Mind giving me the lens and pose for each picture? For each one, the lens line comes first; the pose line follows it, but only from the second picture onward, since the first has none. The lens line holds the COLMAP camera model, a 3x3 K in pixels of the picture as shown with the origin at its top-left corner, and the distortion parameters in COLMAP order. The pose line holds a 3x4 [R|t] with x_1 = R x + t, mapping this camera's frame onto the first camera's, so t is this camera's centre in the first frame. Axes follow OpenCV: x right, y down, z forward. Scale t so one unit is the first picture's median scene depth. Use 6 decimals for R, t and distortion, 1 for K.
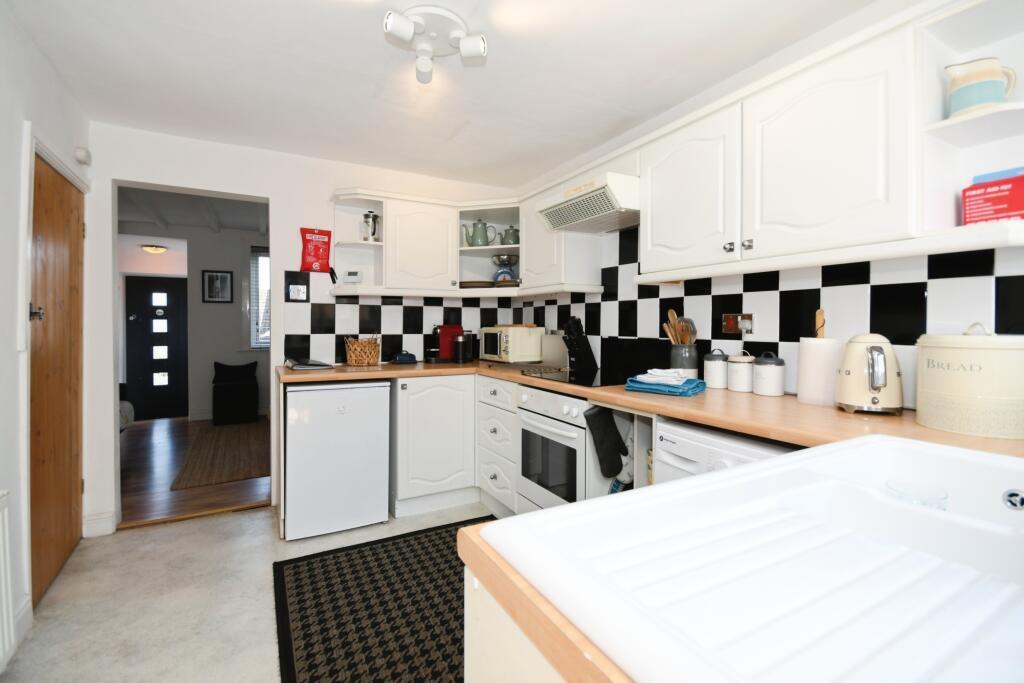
lens RADIAL K [[456.7, 0, 512.1], [0, 456.7, 327.5], [0, 0, 1]] dist [-0.001851, -0.000288]
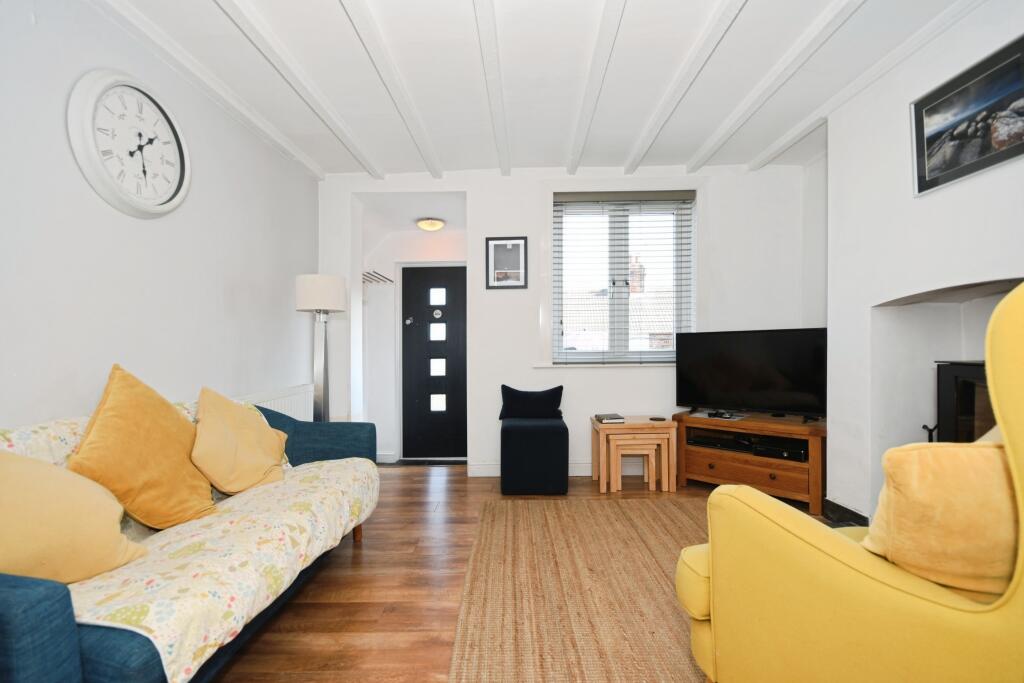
lens RADIAL K [[448.7, 0, 512.2], [0, 448.7, 349.5], [0, 0, 1]] dist [-0.000932, -0.012697]
pose [[0.863281, 0.003294, -0.504712, -0.302624], [-0.002153, 0.999994, 0.002844, 0.023721], [0.504719, -0.001368, 0.863283, 0.437527]]
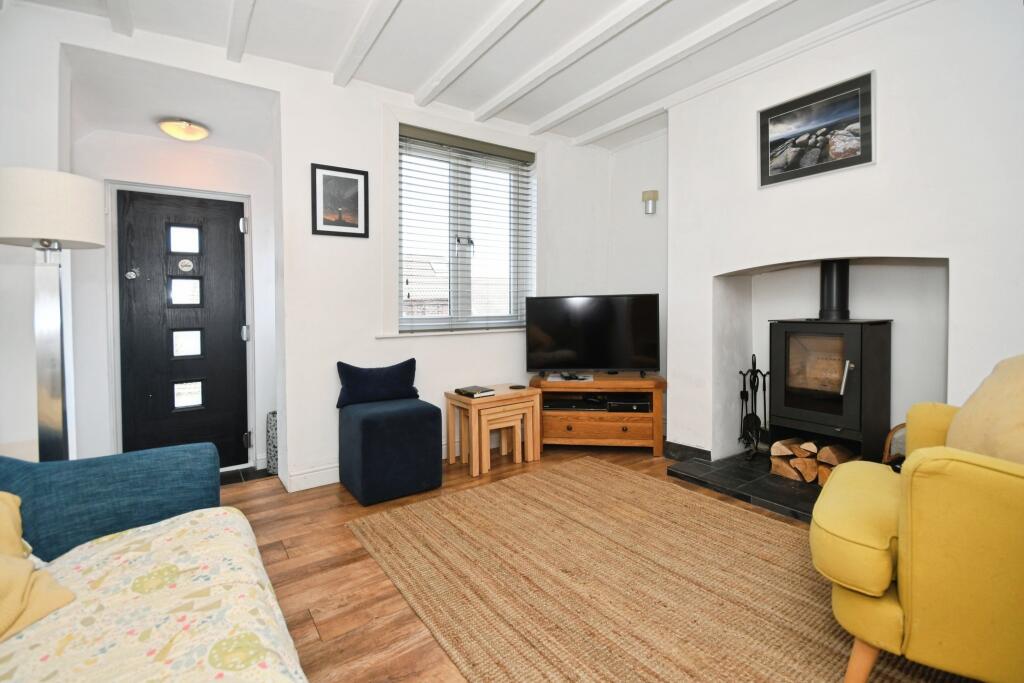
lens RADIAL K [[459.1, 0, 508.3], [0, 459.1, 319.1], [0, 0, 1]] dist [-0.002036, -0.000686]
pose [[0.996237, -0.008586, 0.086246, -0.469460], [0.007595, 0.999901, 0.011806, 0.024671], [-0.086339, -0.011107, 0.996204, 0.467986]]
